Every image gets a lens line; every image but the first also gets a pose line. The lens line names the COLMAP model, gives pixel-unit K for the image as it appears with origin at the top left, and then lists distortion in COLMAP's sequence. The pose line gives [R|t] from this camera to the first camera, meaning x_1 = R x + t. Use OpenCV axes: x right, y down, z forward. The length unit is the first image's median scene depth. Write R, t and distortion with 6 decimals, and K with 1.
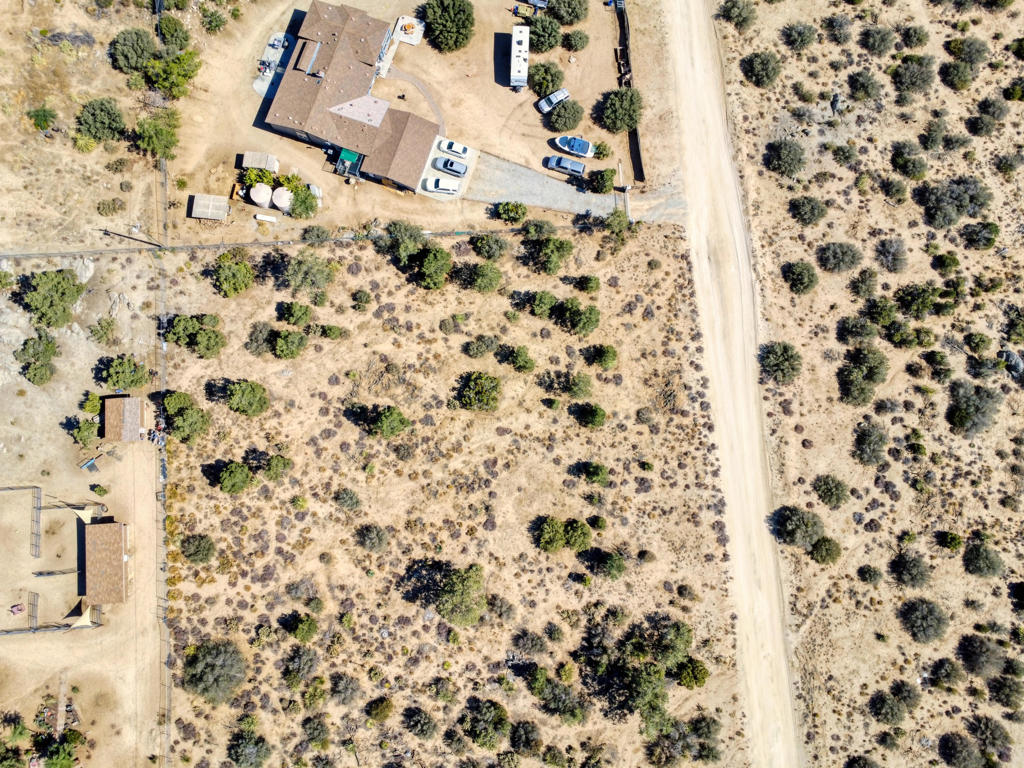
lens RADIAL K [[747.4, 0, 512.0], [0, 747.4, 384.0], [0, 0, 1]] dist [-0.046176, 0.025601]
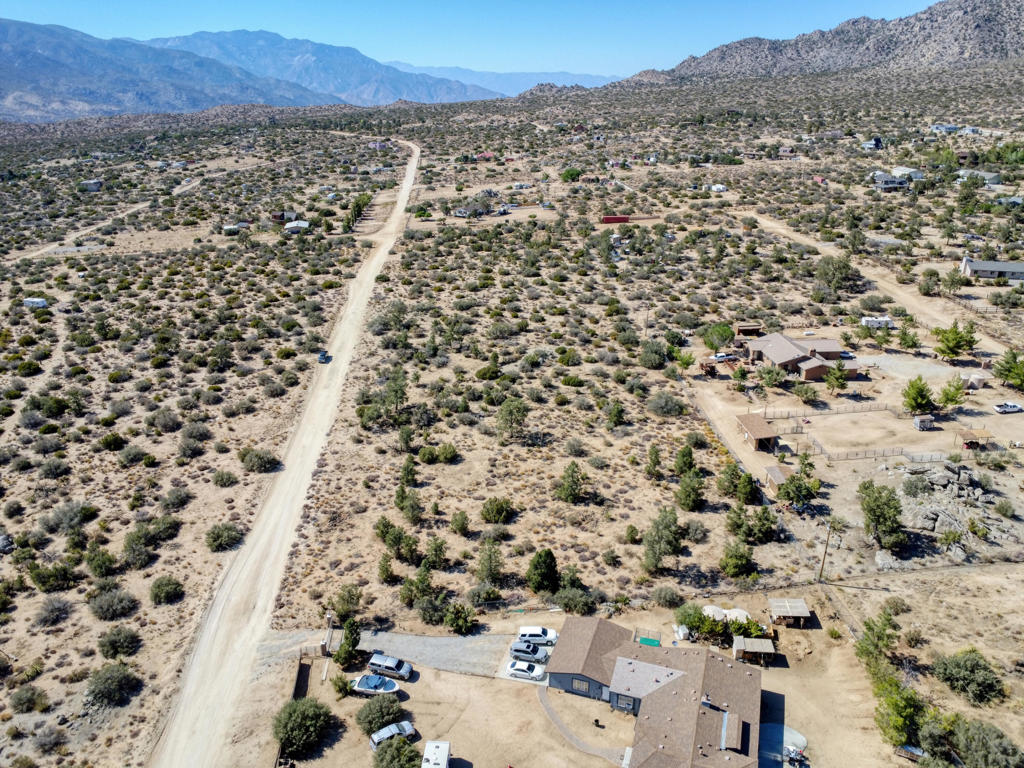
lens RADIAL K [[747.4, 0, 512.0], [0, 747.4, 384.0], [0, 0, 1]] dist [-0.046176, 0.025601]
pose [[-0.999690, -0.023013, -0.009541, -0.048318], [-0.003414, -0.252836, 0.967503, -1.050364], [-0.024677, 0.967235, 0.252679, 0.501634]]
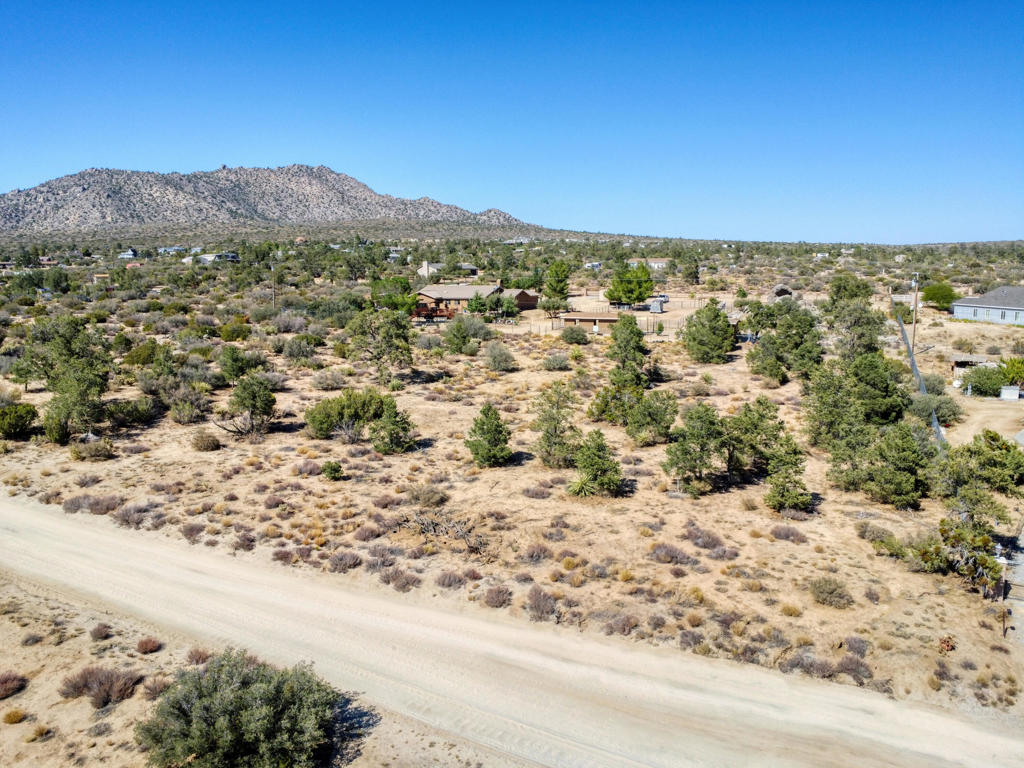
lens RADIAL K [[747.4, 0, 512.0], [0, 747.4, 384.0], [0, 0, 1]] dist [-0.046176, 0.025601]
pose [[-0.491631, 0.117984, -0.862774, 0.502440], [-0.863729, 0.059968, 0.500375, -0.207387], [0.110775, 0.991203, 0.072424, 0.910527]]
